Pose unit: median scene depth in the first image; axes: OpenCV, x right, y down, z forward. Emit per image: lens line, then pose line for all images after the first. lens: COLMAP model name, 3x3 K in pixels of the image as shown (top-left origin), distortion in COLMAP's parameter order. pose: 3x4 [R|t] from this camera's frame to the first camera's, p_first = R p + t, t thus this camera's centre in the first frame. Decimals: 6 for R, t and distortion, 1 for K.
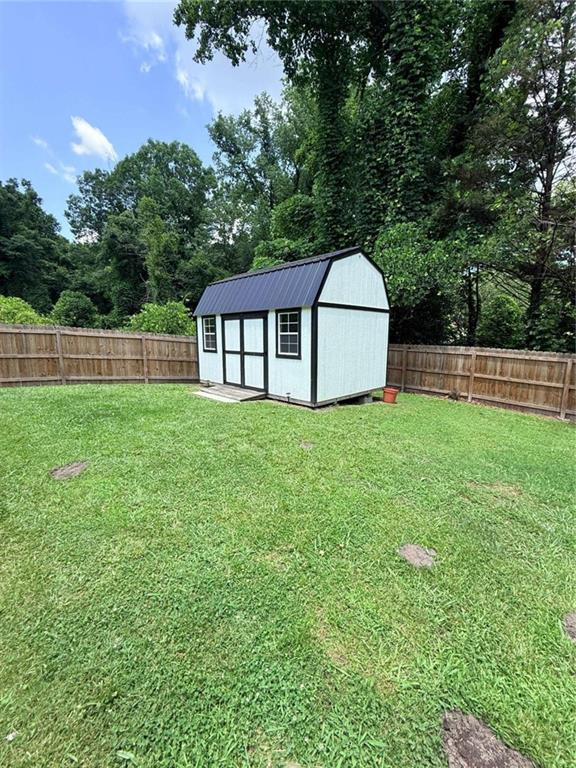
lens RADIAL K [[305.6, 0, 289.9], [0, 305.6, 381.4], [0, 0, 1]] dist [-0.002065, 0.000097]
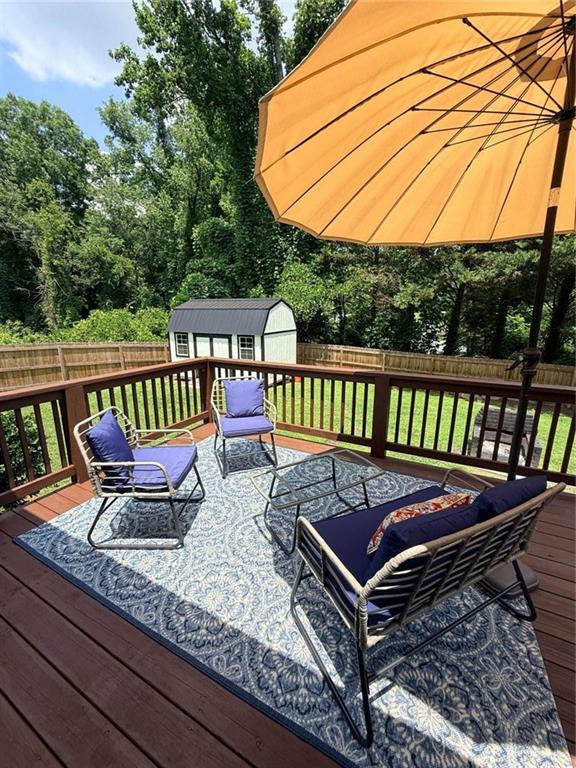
lens RADIAL K [[305.6, 0, 286.2], [0, 305.6, 381.6], [0, 0, 1]] dist [-0.002065, 0.000097]
pose [[0.944738, -0.076914, 0.318675, -0.256758], [0.051875, 0.994914, 0.086339, -0.074860], [-0.323695, -0.065037, 0.943924, -0.536767]]
